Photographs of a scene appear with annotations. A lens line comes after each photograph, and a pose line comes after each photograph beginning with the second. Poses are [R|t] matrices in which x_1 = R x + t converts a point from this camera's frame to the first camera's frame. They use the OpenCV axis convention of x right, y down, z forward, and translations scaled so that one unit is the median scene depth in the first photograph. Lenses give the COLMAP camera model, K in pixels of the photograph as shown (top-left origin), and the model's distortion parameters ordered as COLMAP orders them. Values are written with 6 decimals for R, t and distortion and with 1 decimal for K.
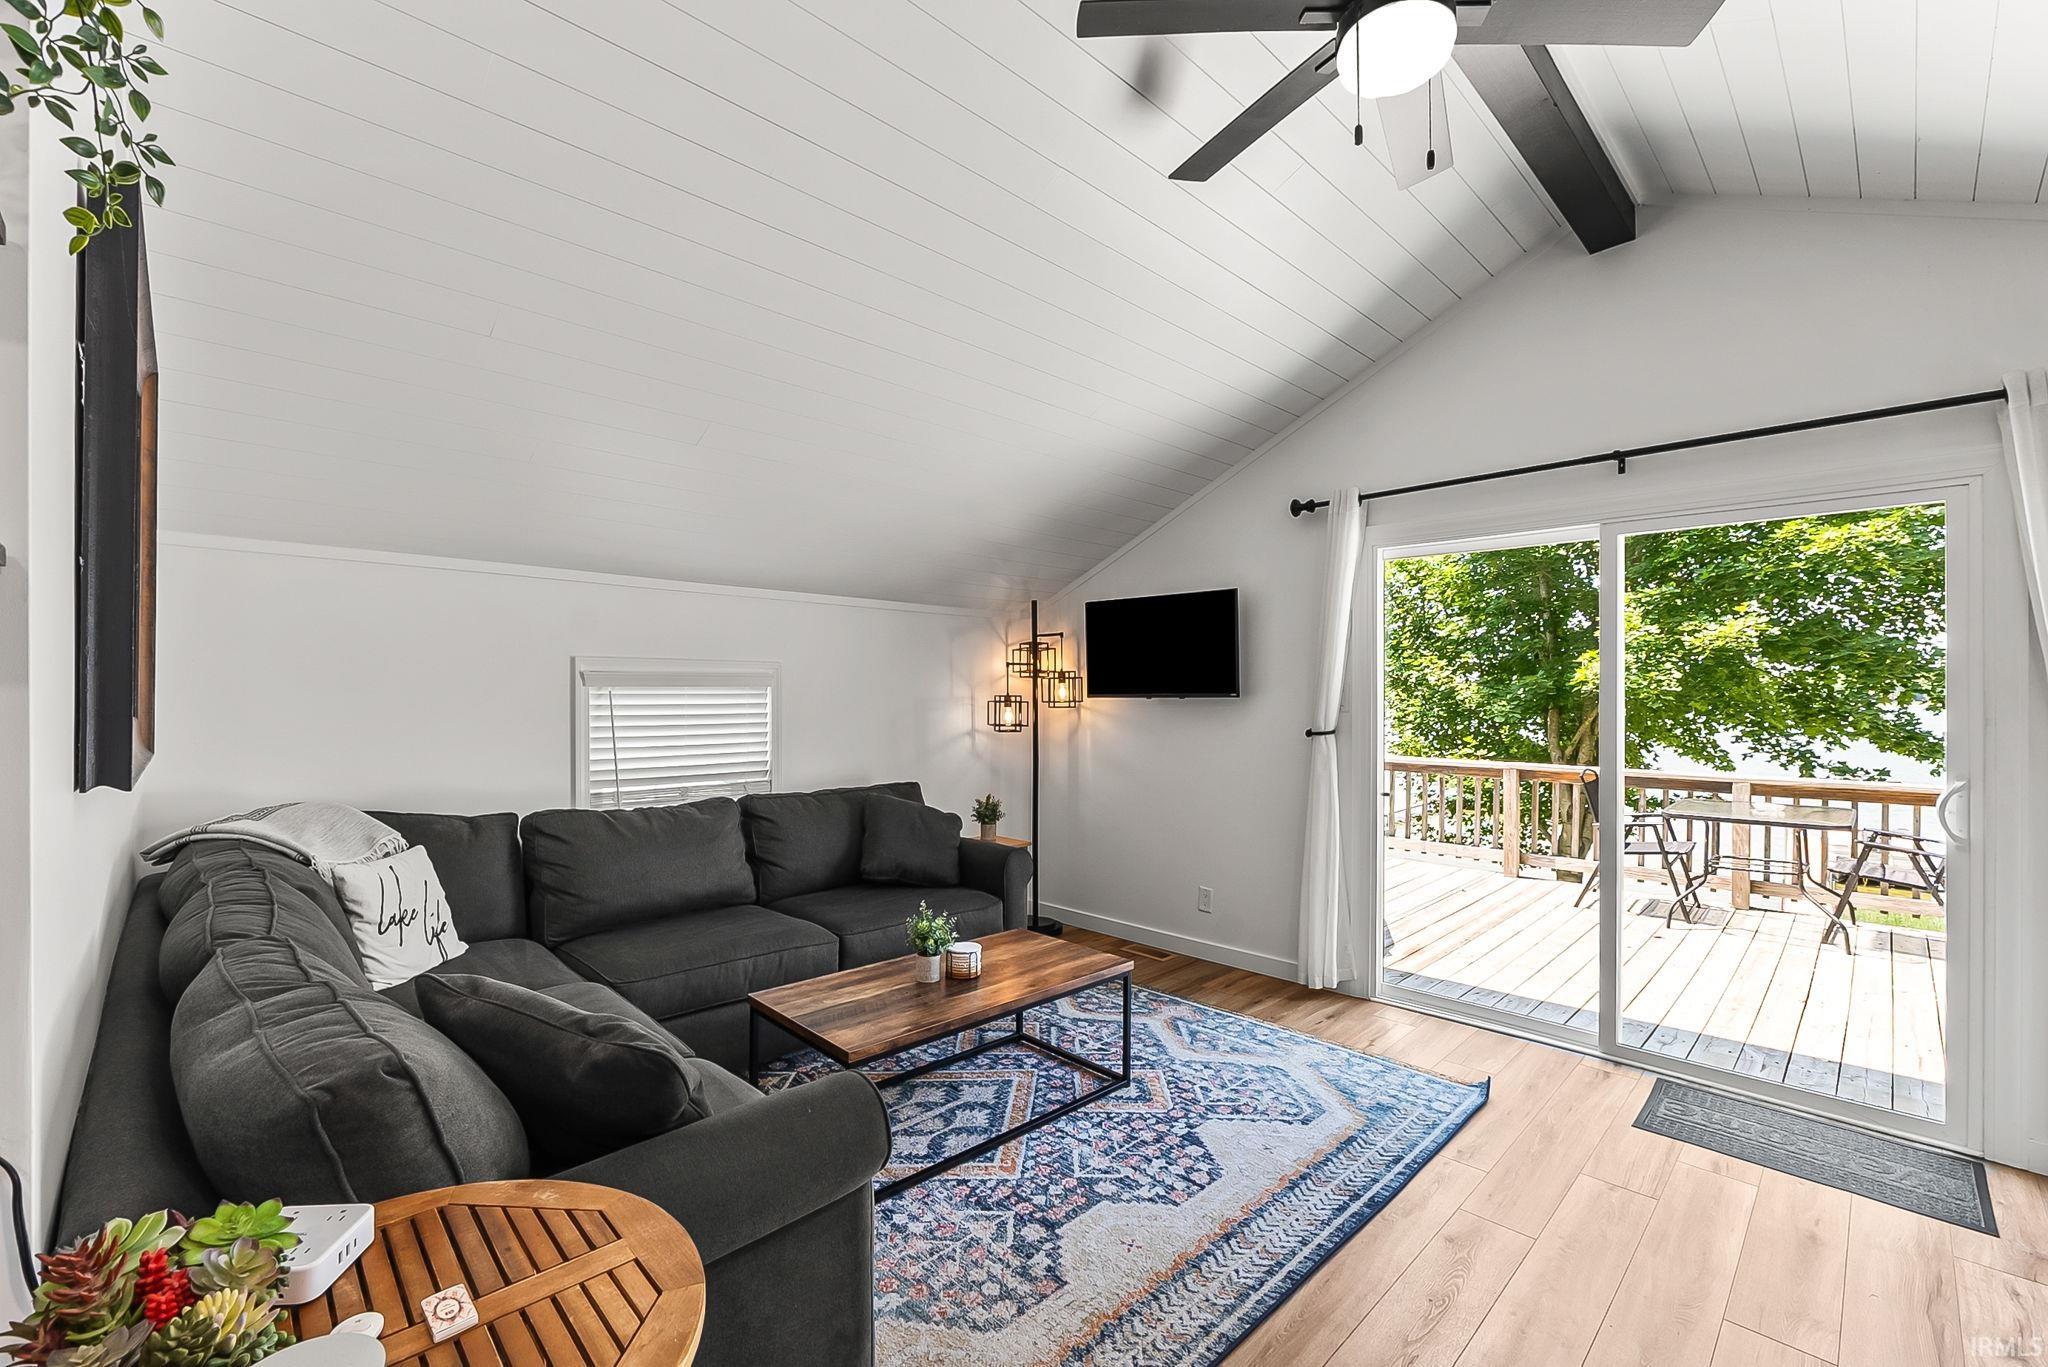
lens RADIAL K [[868.3, 0, 1019.2], [0, 868.3, 685.6], [0, 0, 1]] dist [-0.008140, -0.000389]
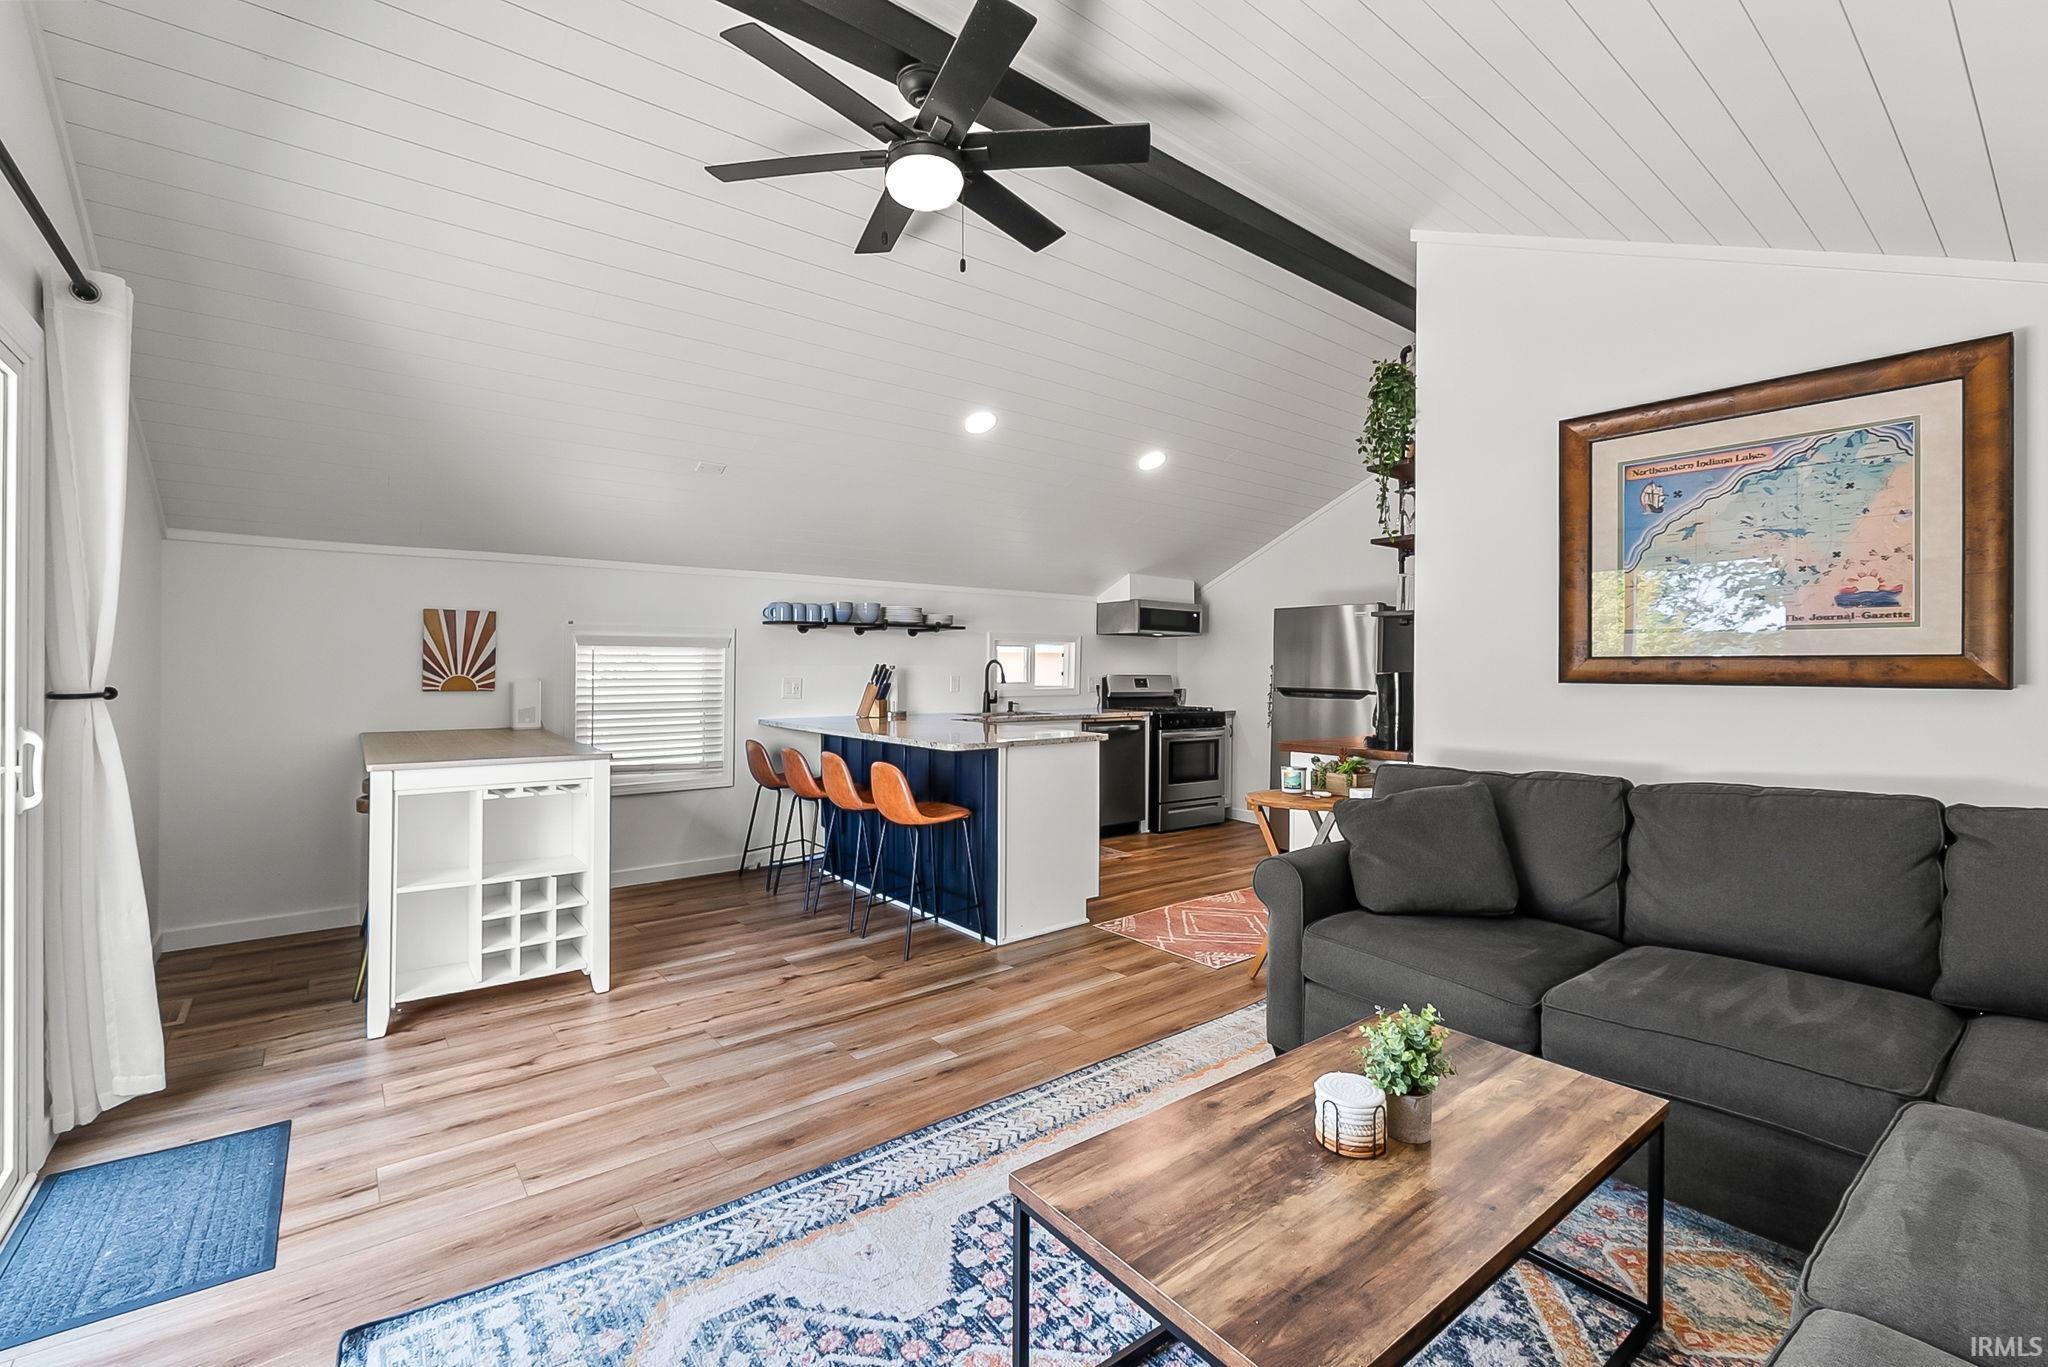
lens RADIAL K [[868.3, 0, 1019.7], [0, 868.3, 670.3], [0, 0, 1]] dist [-0.008140, -0.000389]
pose [[-0.994167, -0.005635, 0.107708, 0.080856], [-0.006205, 0.999968, -0.004959, 0.050218], [-0.107677, -0.005598, -0.994170, 1.565876]]
